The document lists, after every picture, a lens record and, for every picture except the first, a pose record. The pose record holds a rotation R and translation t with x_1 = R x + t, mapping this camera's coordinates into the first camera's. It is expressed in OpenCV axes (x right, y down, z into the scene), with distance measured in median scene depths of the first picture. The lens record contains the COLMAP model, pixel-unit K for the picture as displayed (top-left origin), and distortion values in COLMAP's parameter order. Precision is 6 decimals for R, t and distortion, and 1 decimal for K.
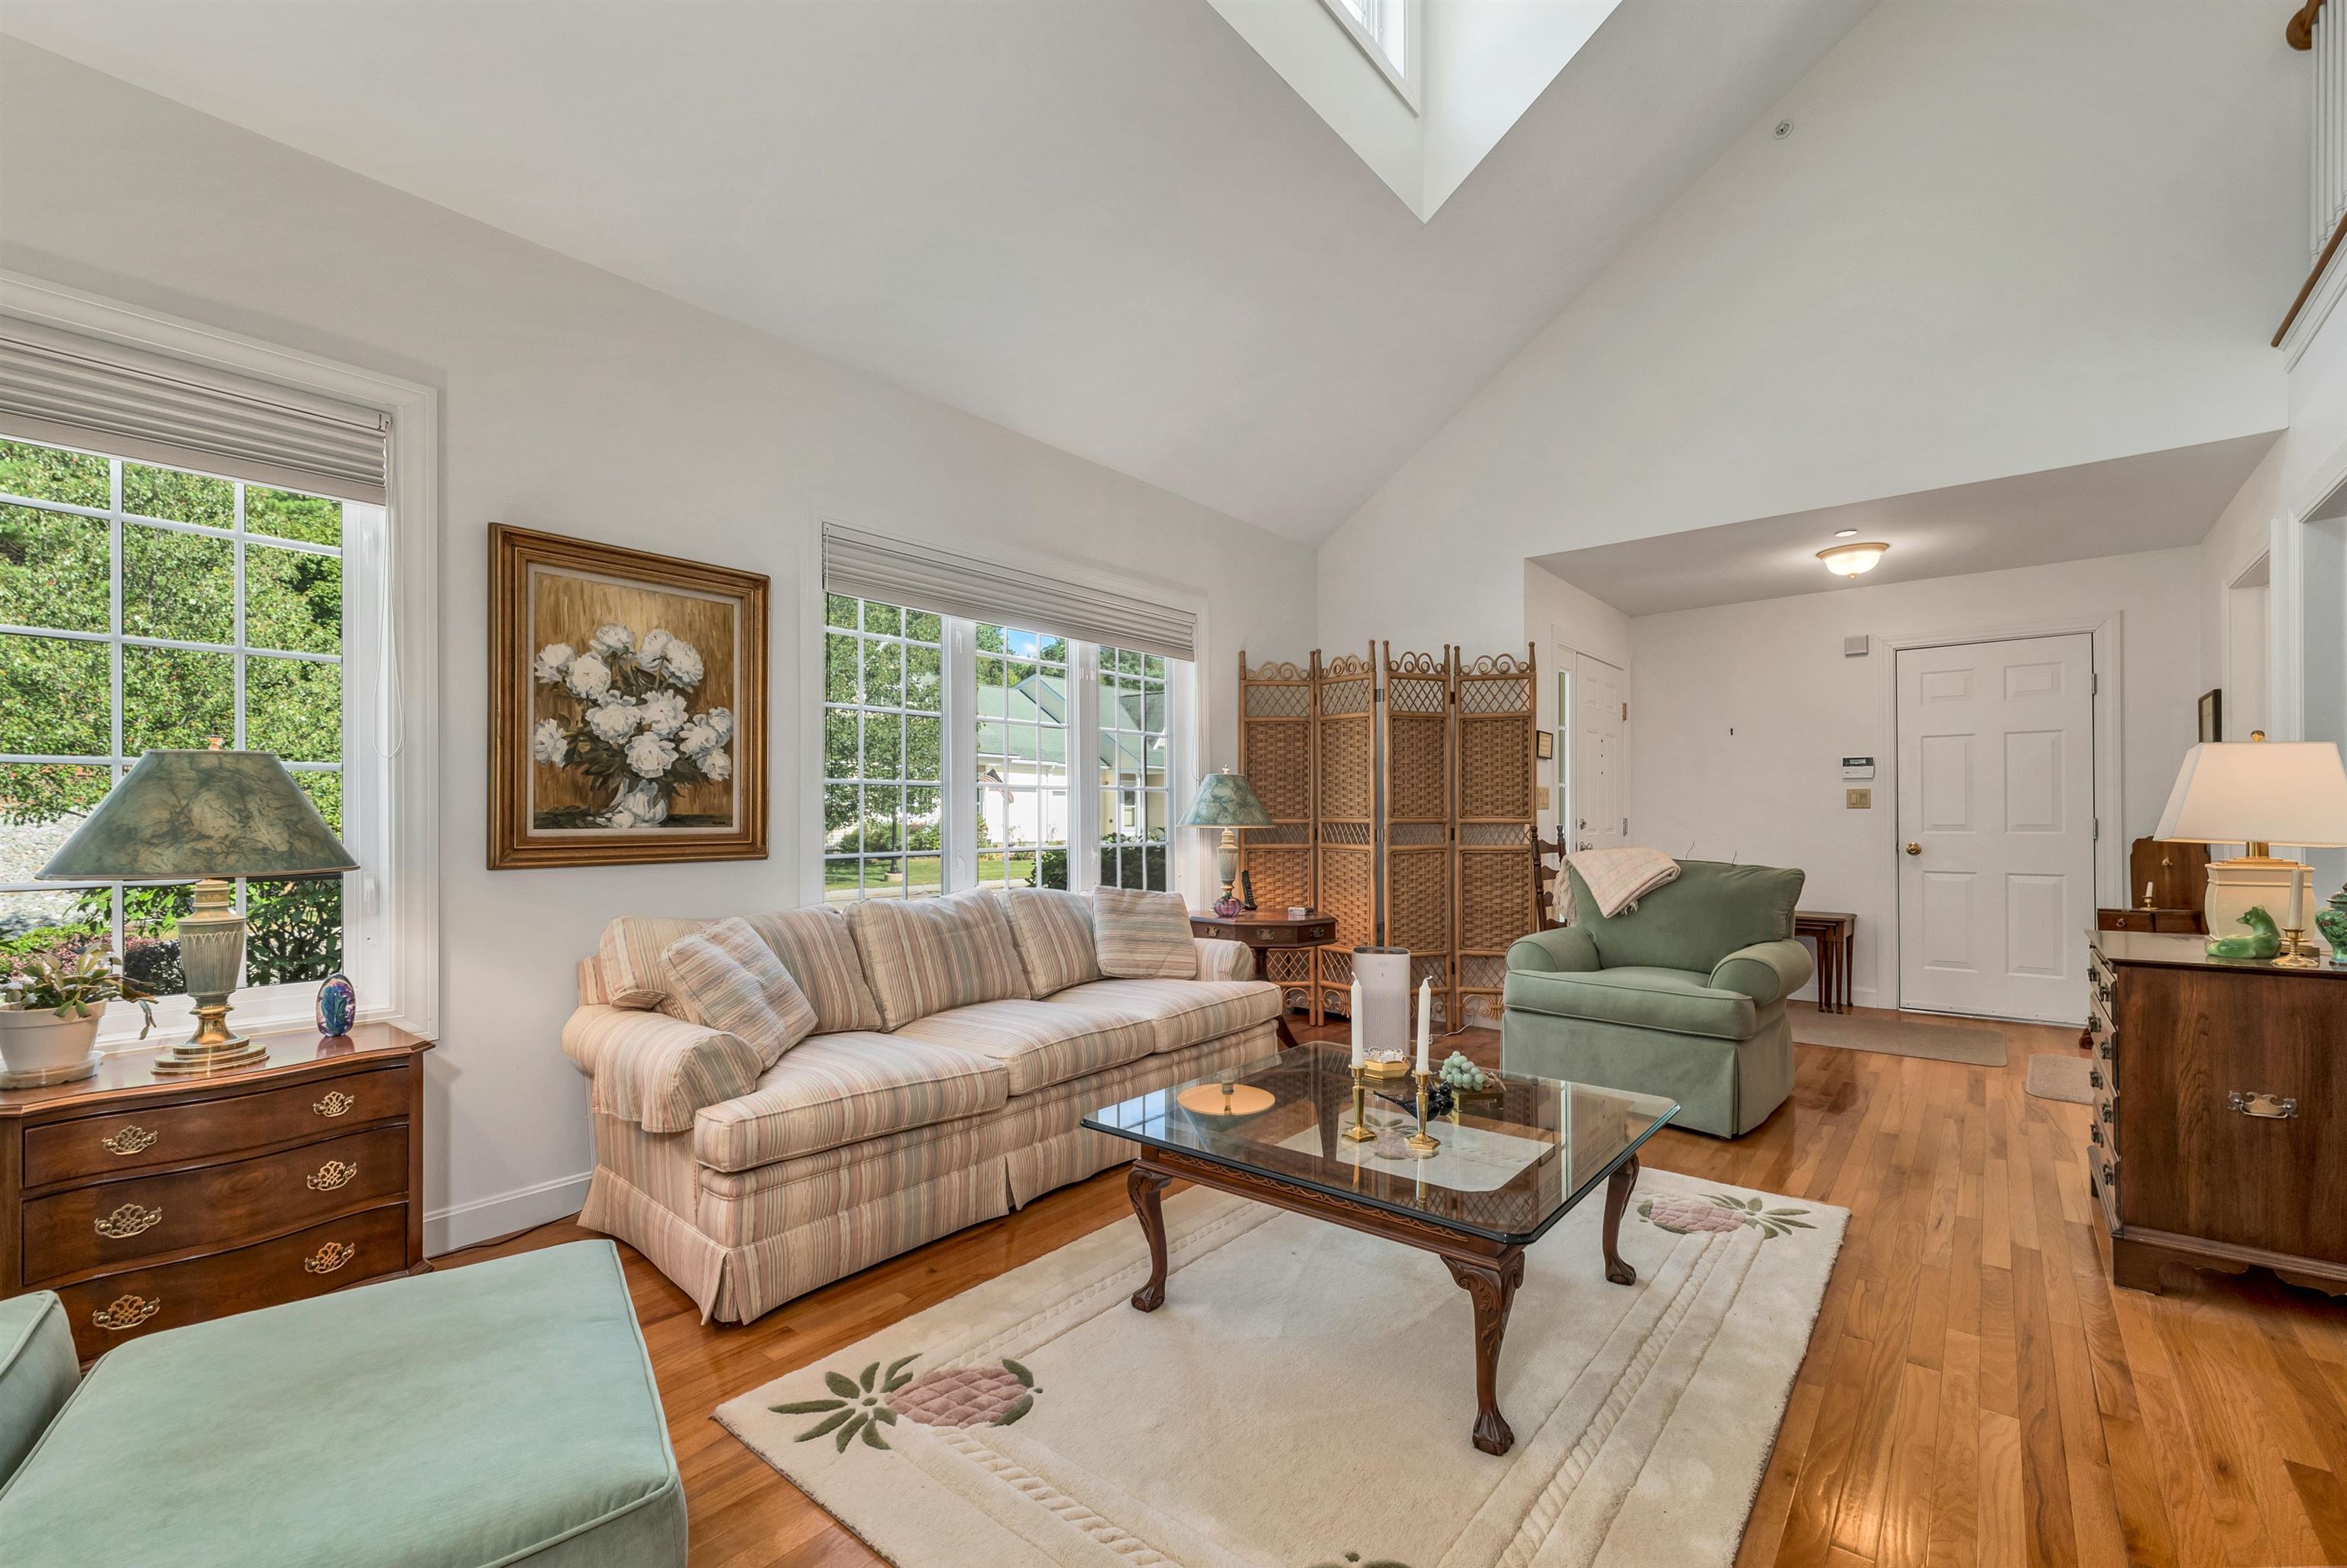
lens RADIAL K [[1003.3, 0, 1194.5], [0, 1003.3, 820.3], [0, 0, 1]] dist [0.009176, -0.001351]
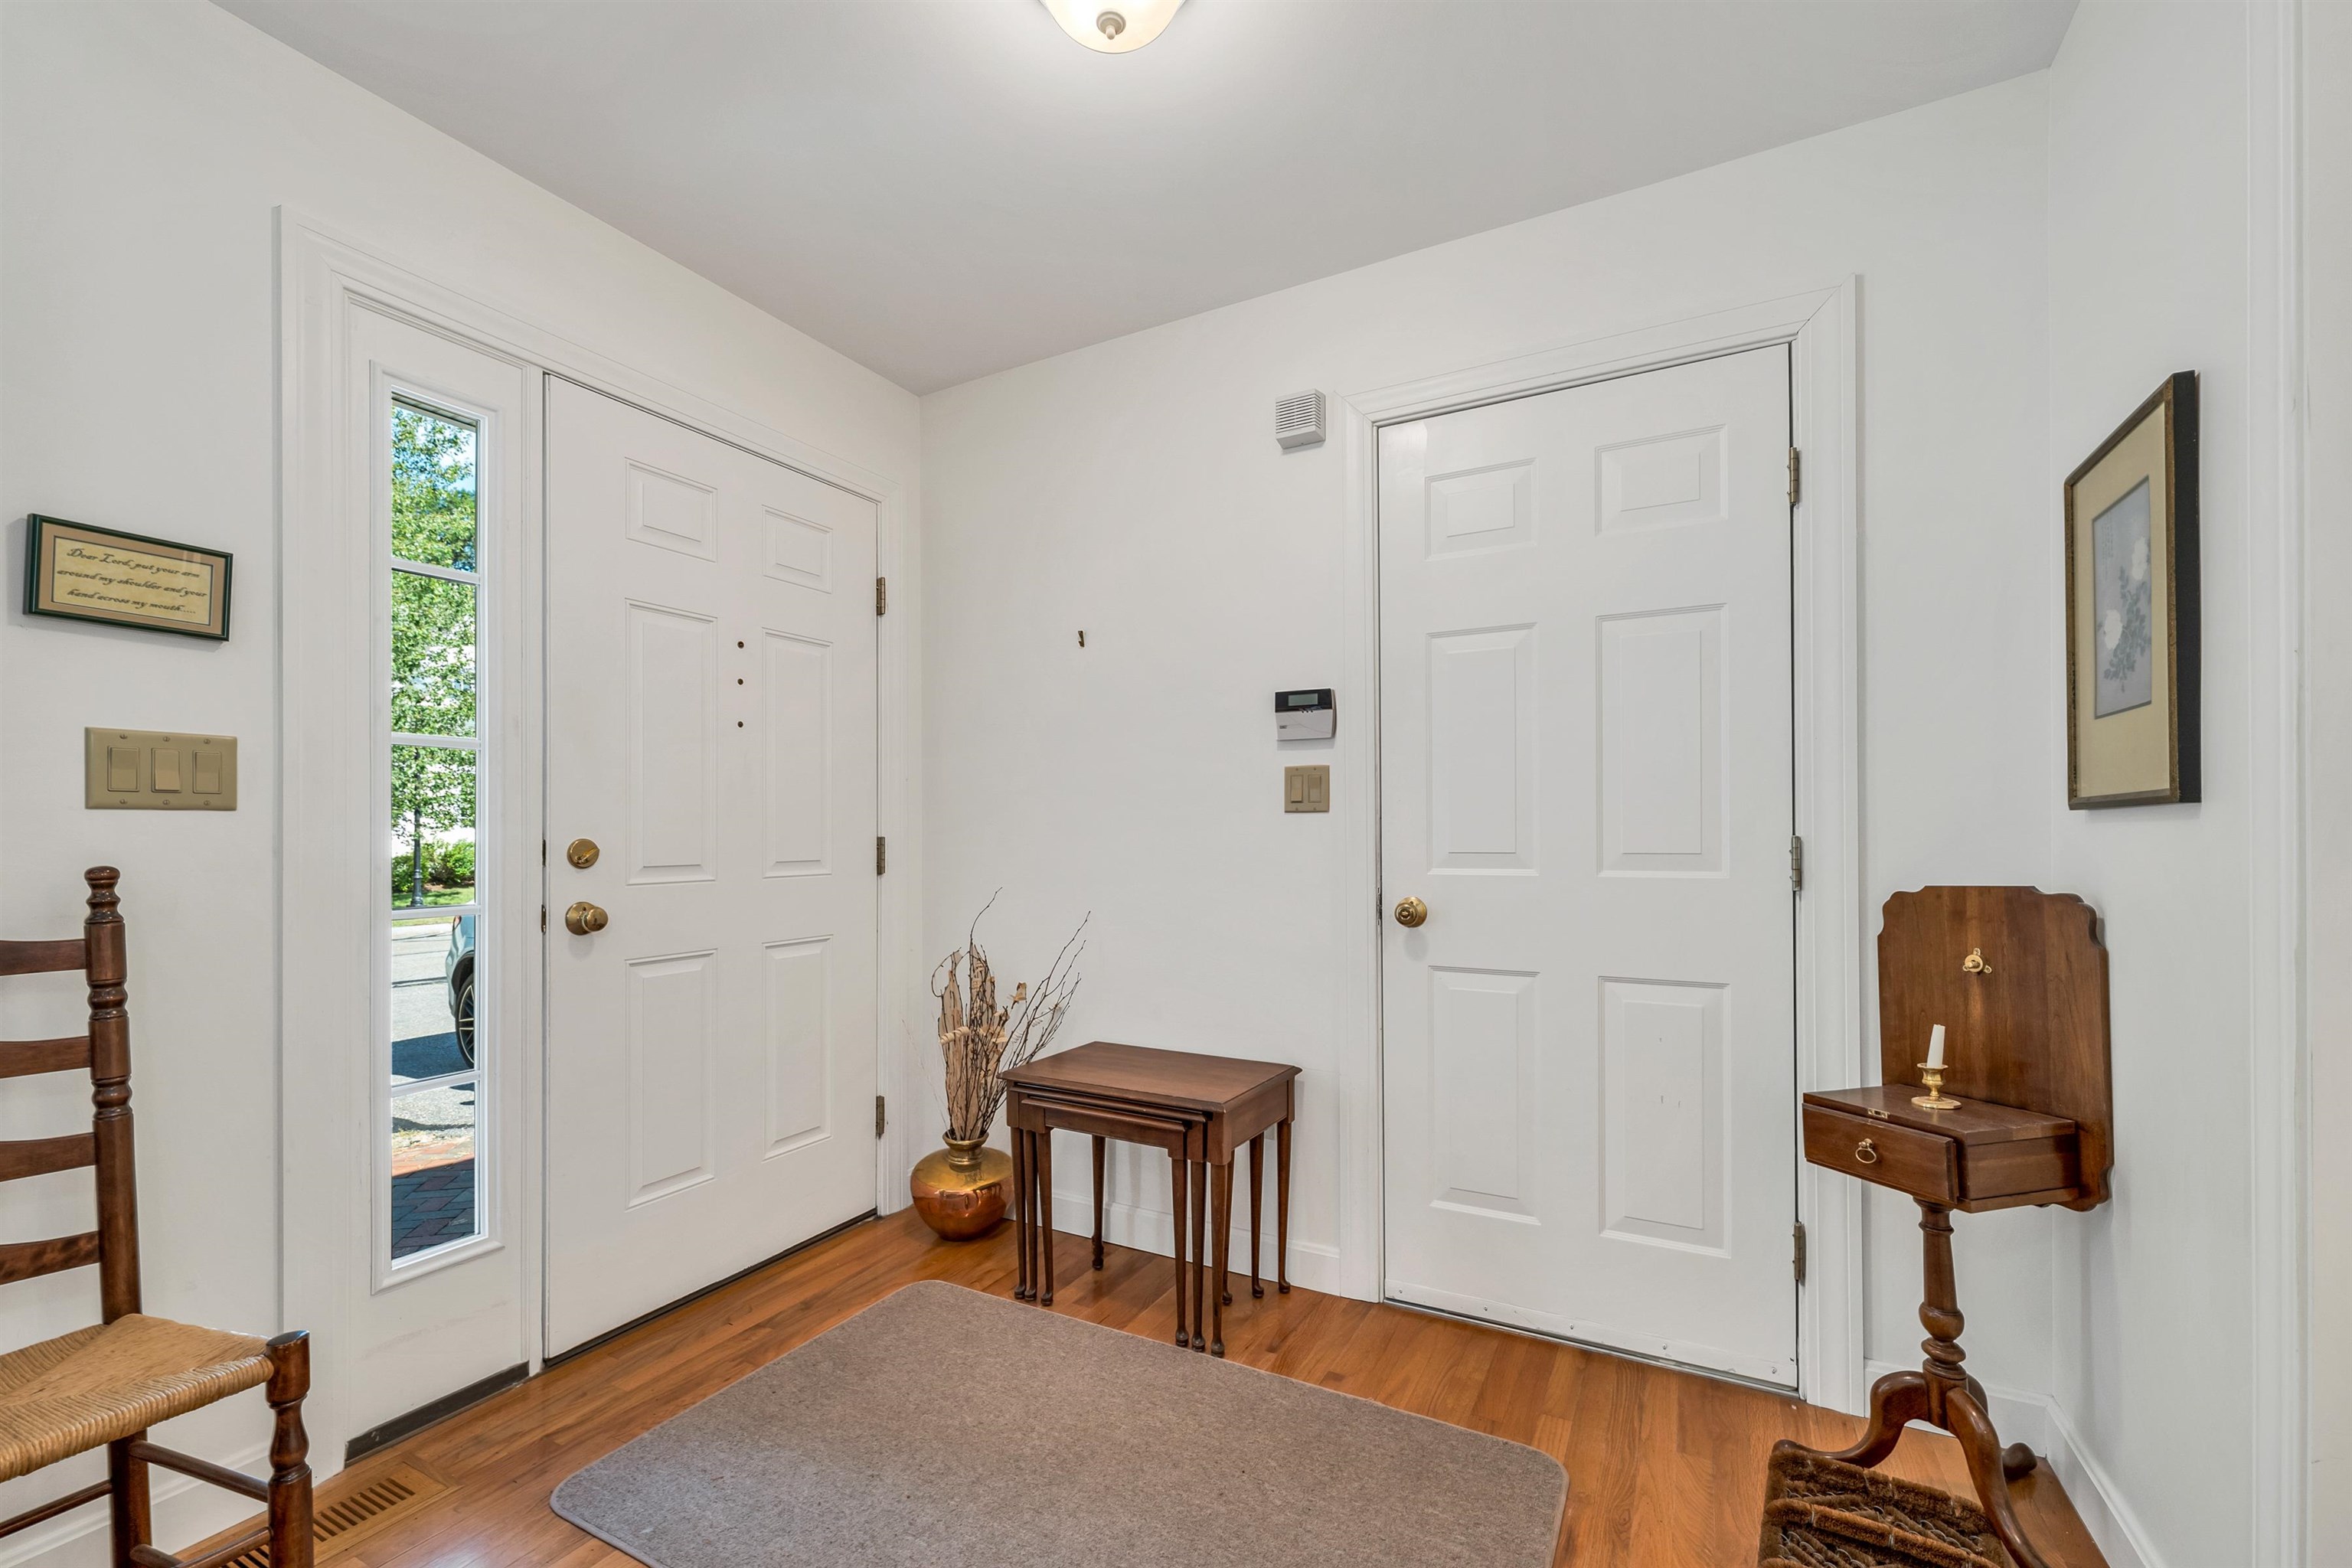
lens RADIAL K [[1005.6, 0, 1190.6], [0, 1005.6, 844.6], [0, 0, 1]] dist [0.009176, -0.001351]
pose [[0.979570, -0.007555, 0.200962, 0.555666], [0.004986, 0.999899, 0.013289, -0.004189], [-0.201042, -0.012016, 0.979509, 0.631728]]
